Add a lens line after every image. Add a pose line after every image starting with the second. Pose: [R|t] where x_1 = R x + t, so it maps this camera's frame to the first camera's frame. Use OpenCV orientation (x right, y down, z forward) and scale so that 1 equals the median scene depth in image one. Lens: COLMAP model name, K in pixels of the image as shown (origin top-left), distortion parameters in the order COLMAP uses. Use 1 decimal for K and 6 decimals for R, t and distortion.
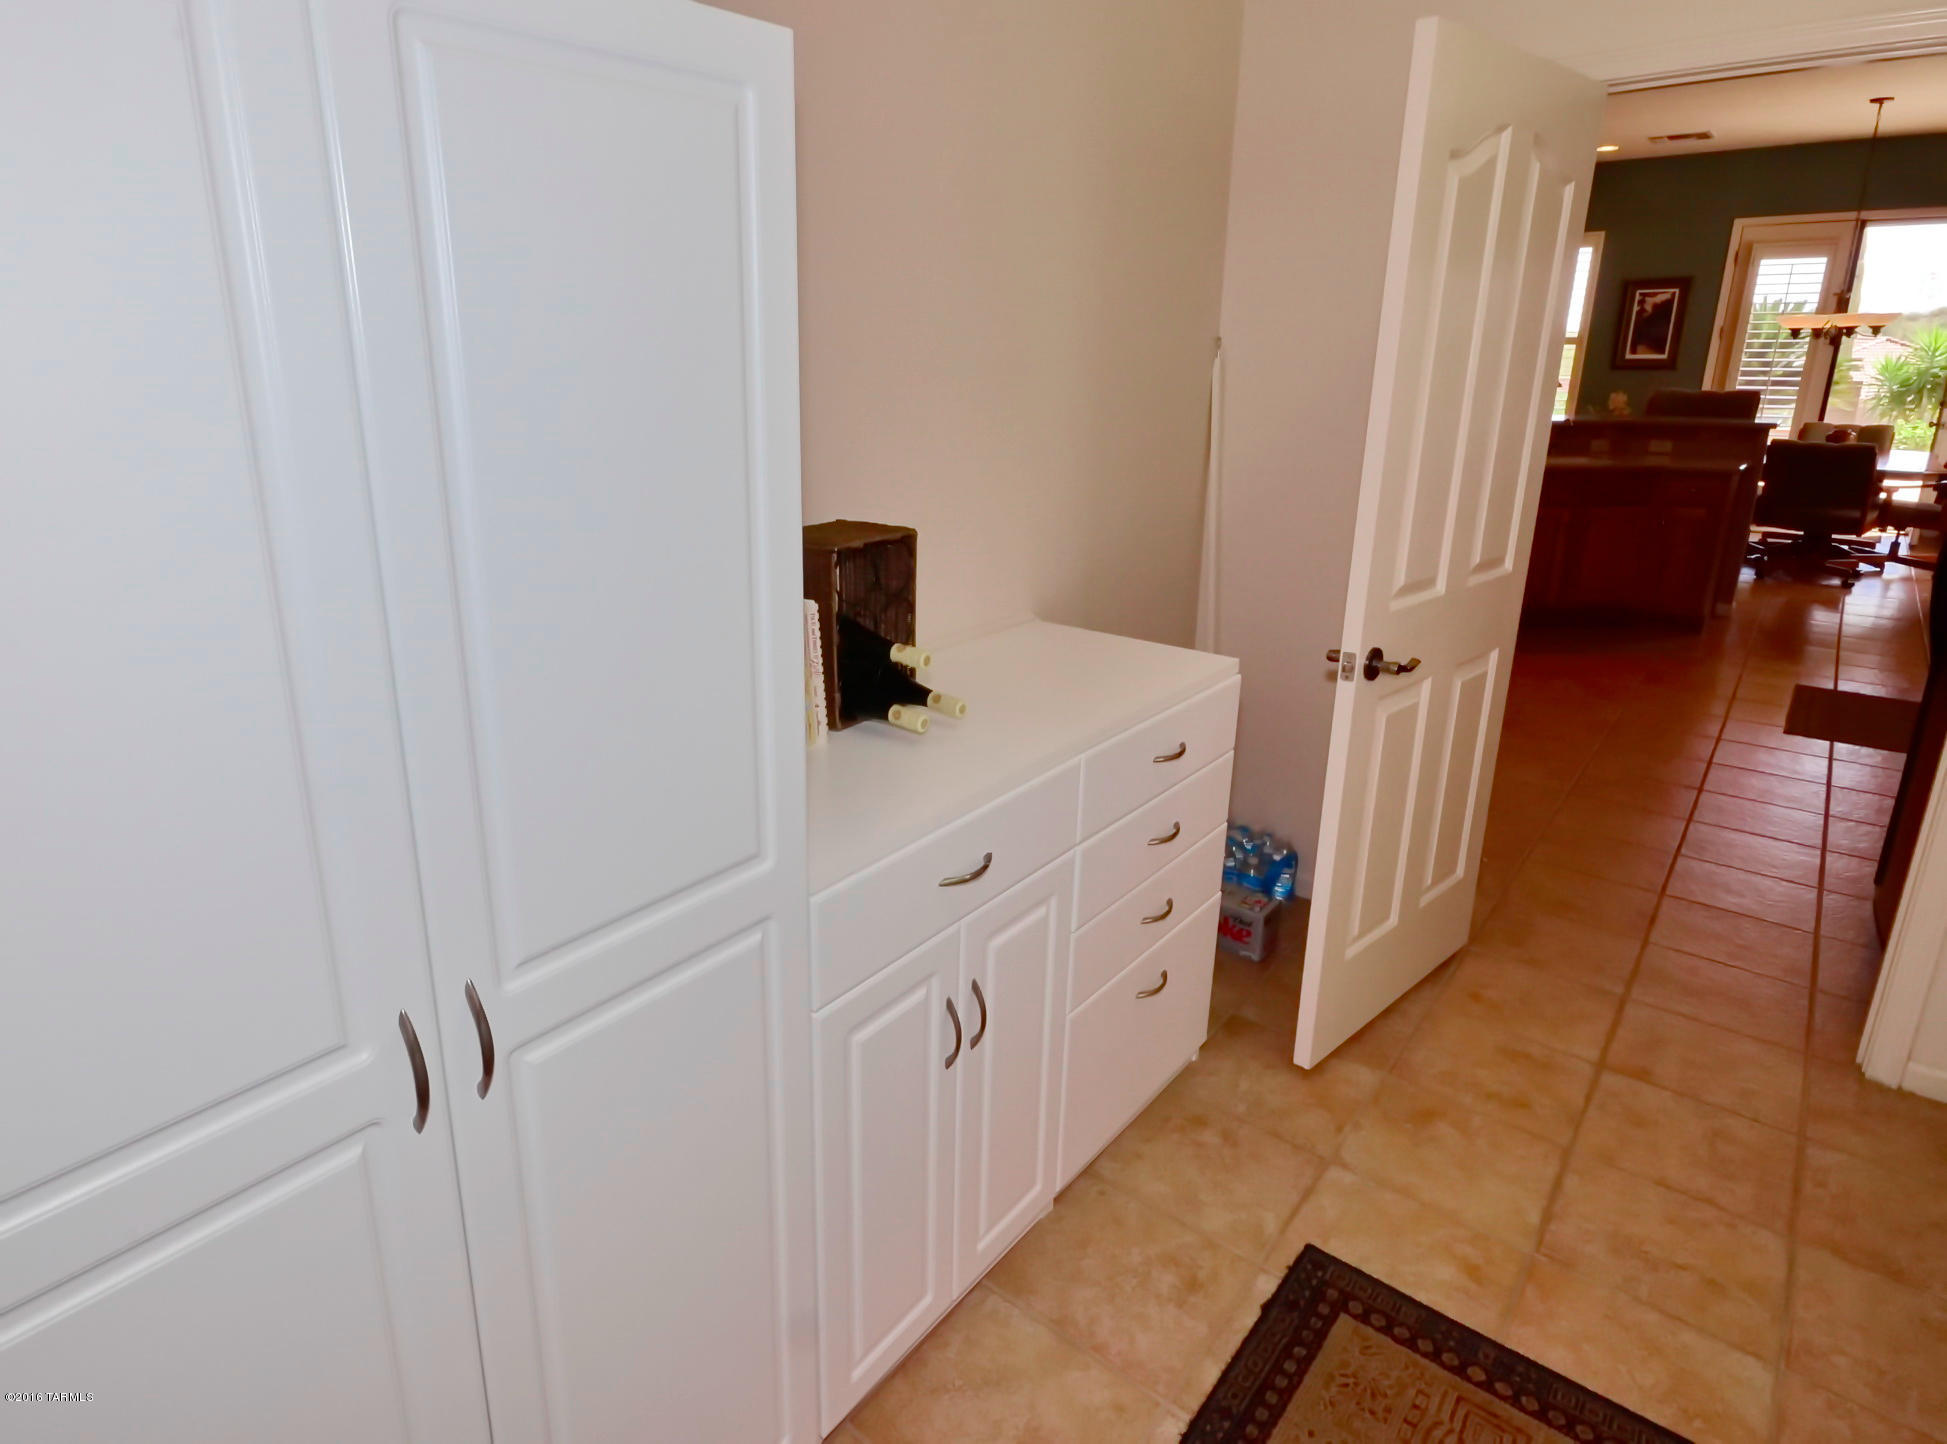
lens RADIAL K [[1125.2, 0, 855.2], [0, 1125.2, 659.1], [0, 0, 1]] dist [0.001148, -0.001175]
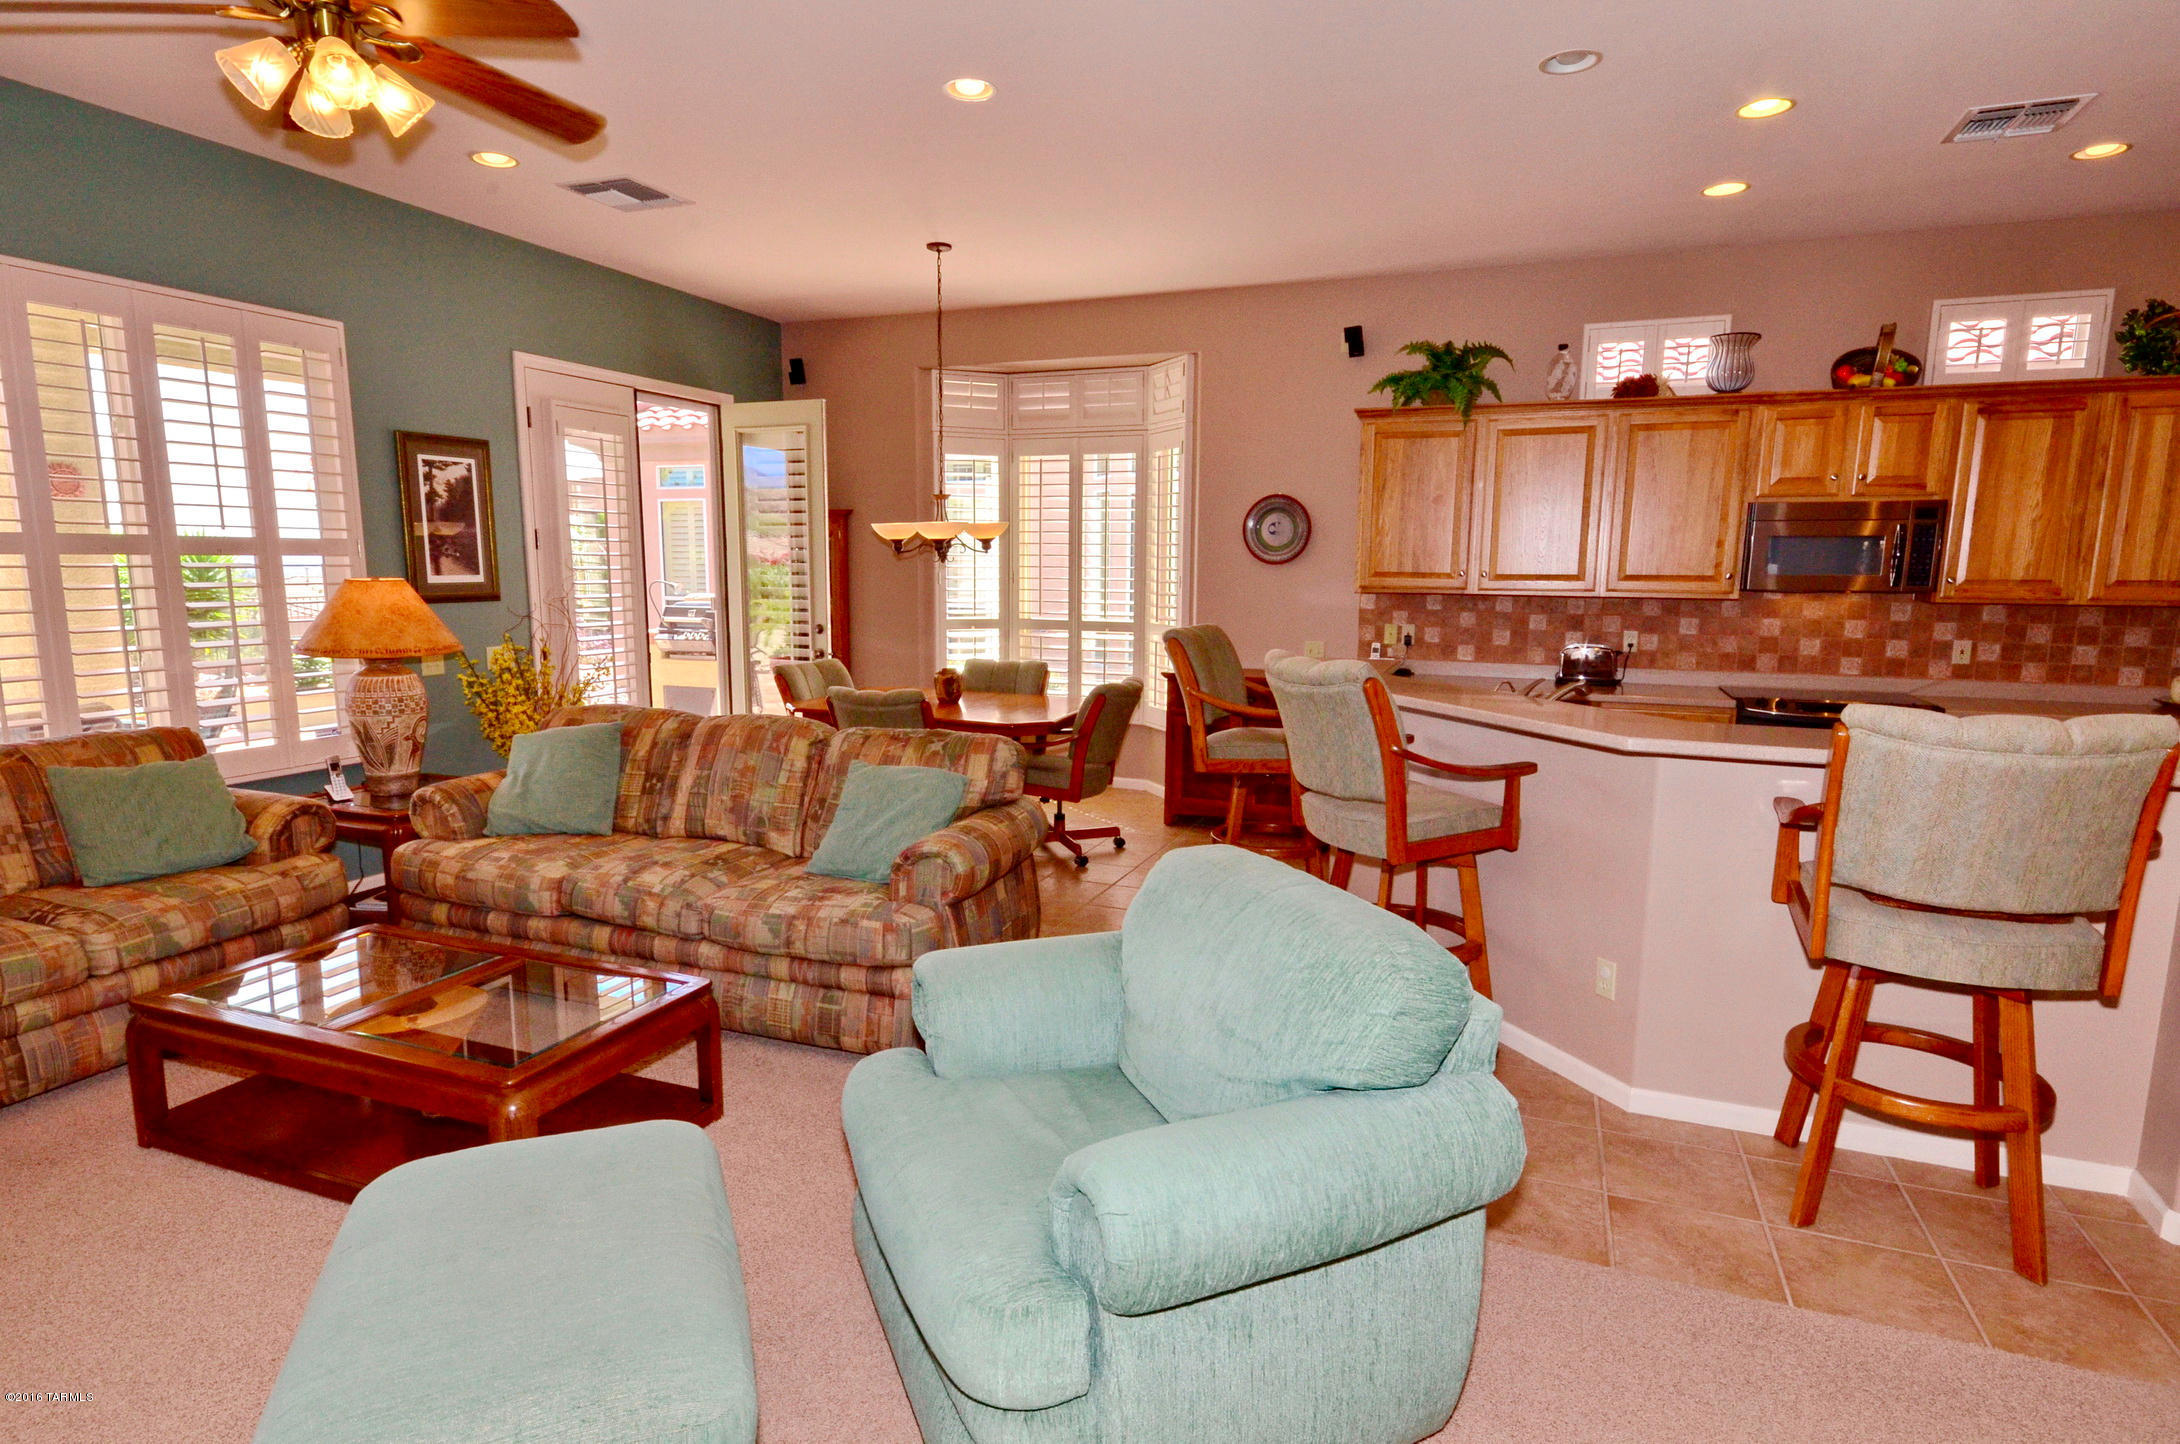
lens RADIAL K [[1149.2, 0, 1080.5], [0, 1149.2, 733.4], [0, 0, 1]] dist [0.010070, 0.003409]
pose [[-0.333511, -0.142082, 0.931978, 0.080241], [0.247745, 0.940623, 0.232056, -0.258180], [-0.909612, 0.308286, -0.278508, 0.923238]]
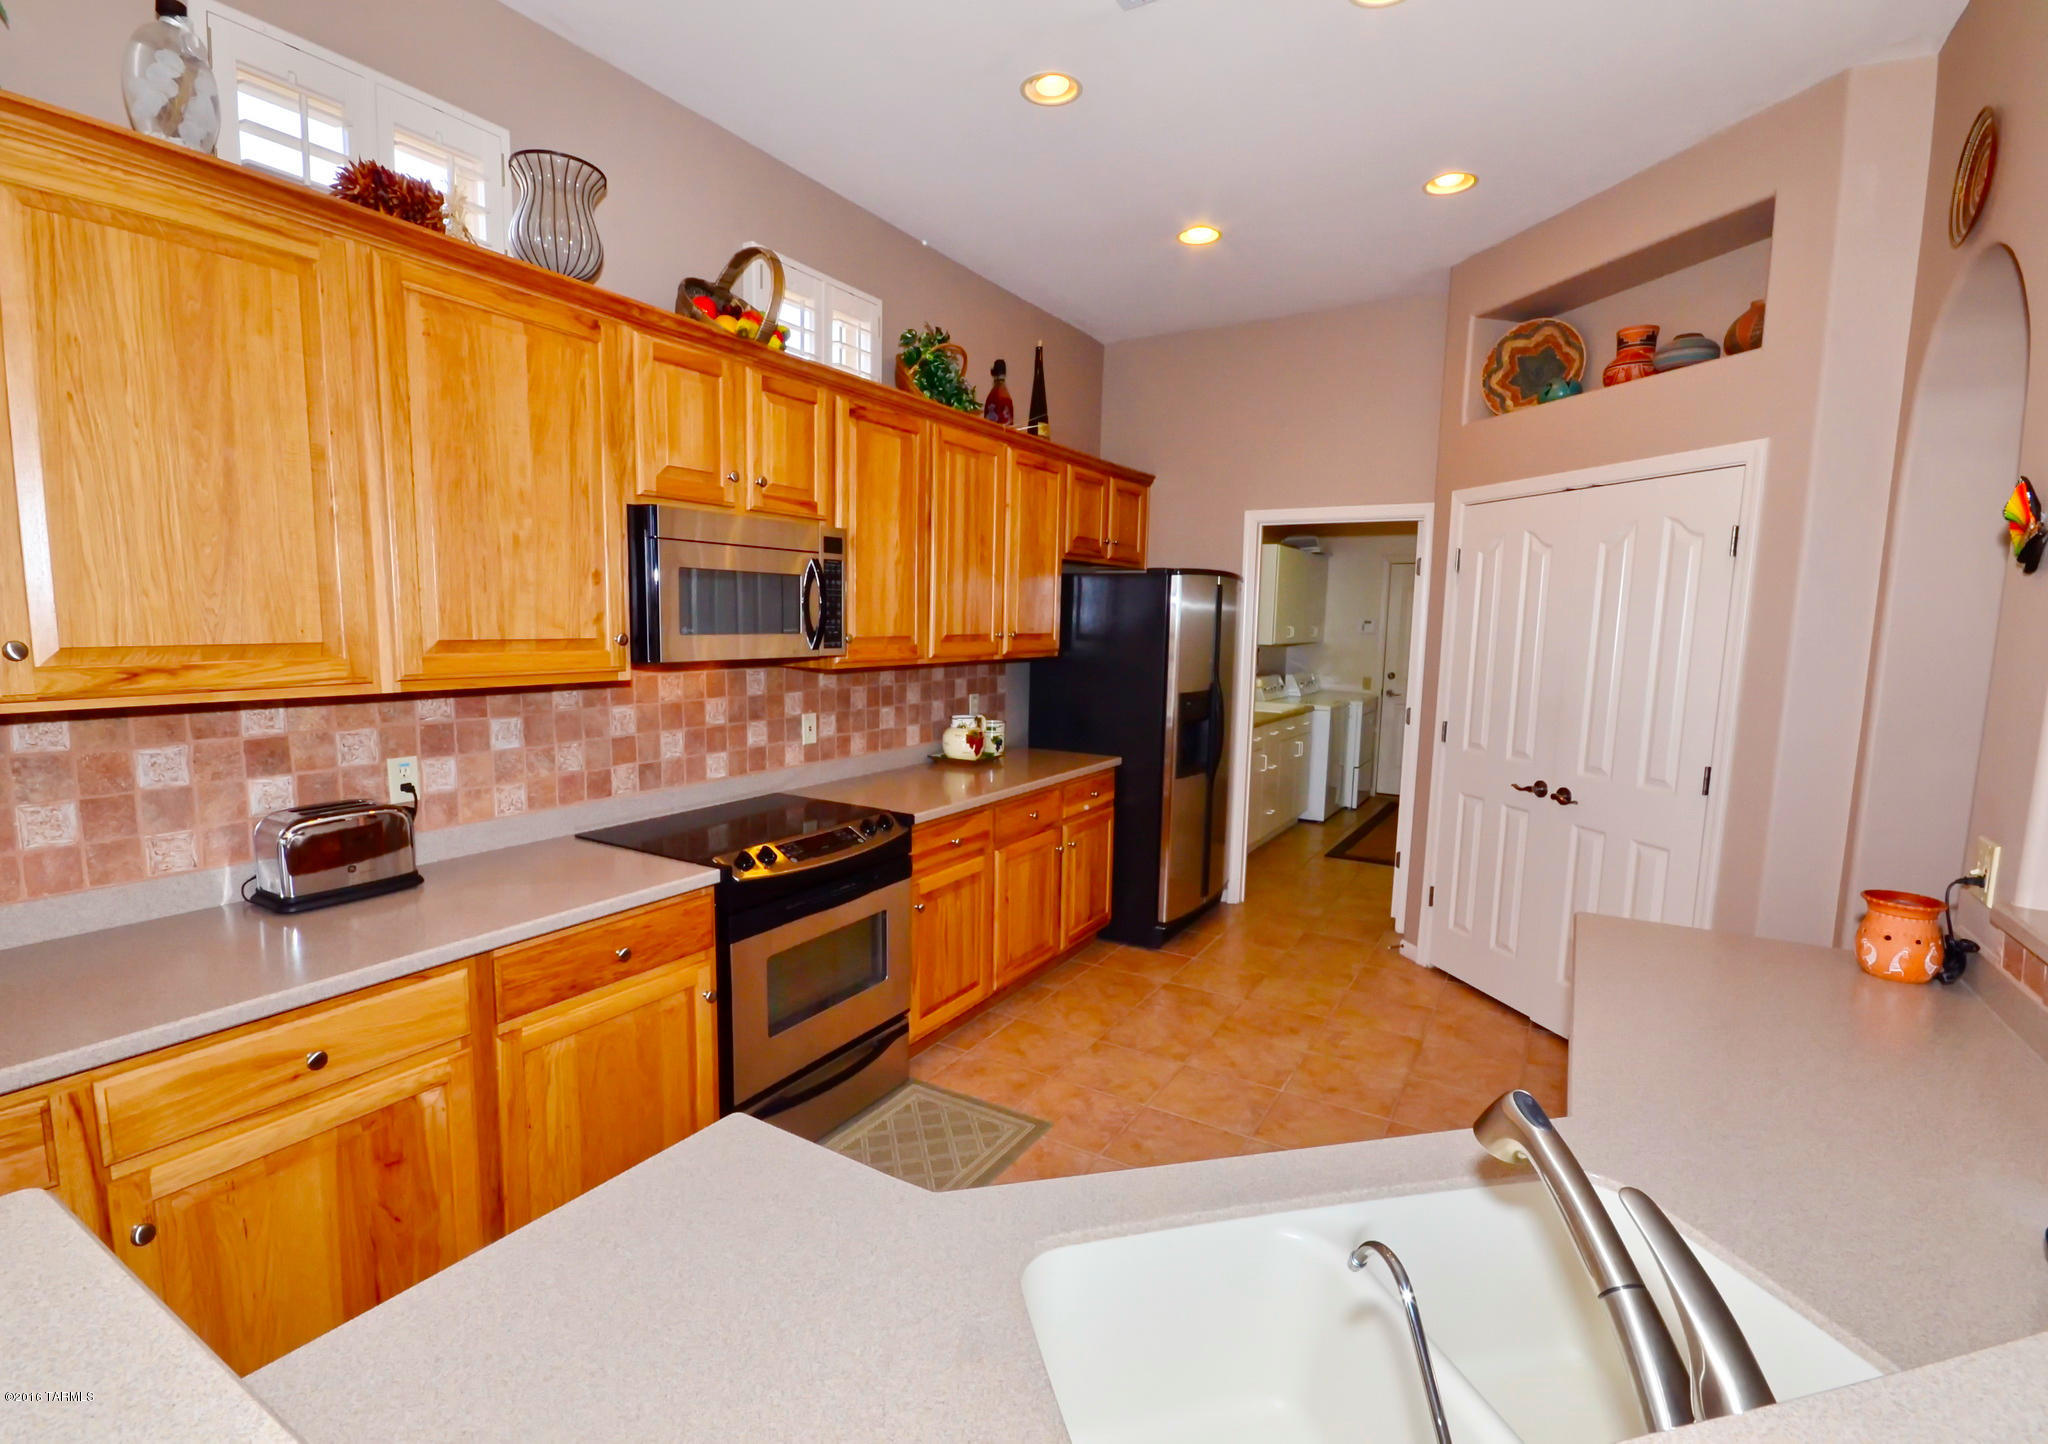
lens RADIAL K [[960.8, 0, 1012.0], [0, 960.8, 733.0], [0, 0, 1]] dist [0.000713, -0.000513]
pose [[-0.984414, 0.006644, -0.175738, 0.456014], [-0.062033, 0.921938, 0.382338, -0.200544], [0.164560, 0.387281, -0.907157, 0.707204]]
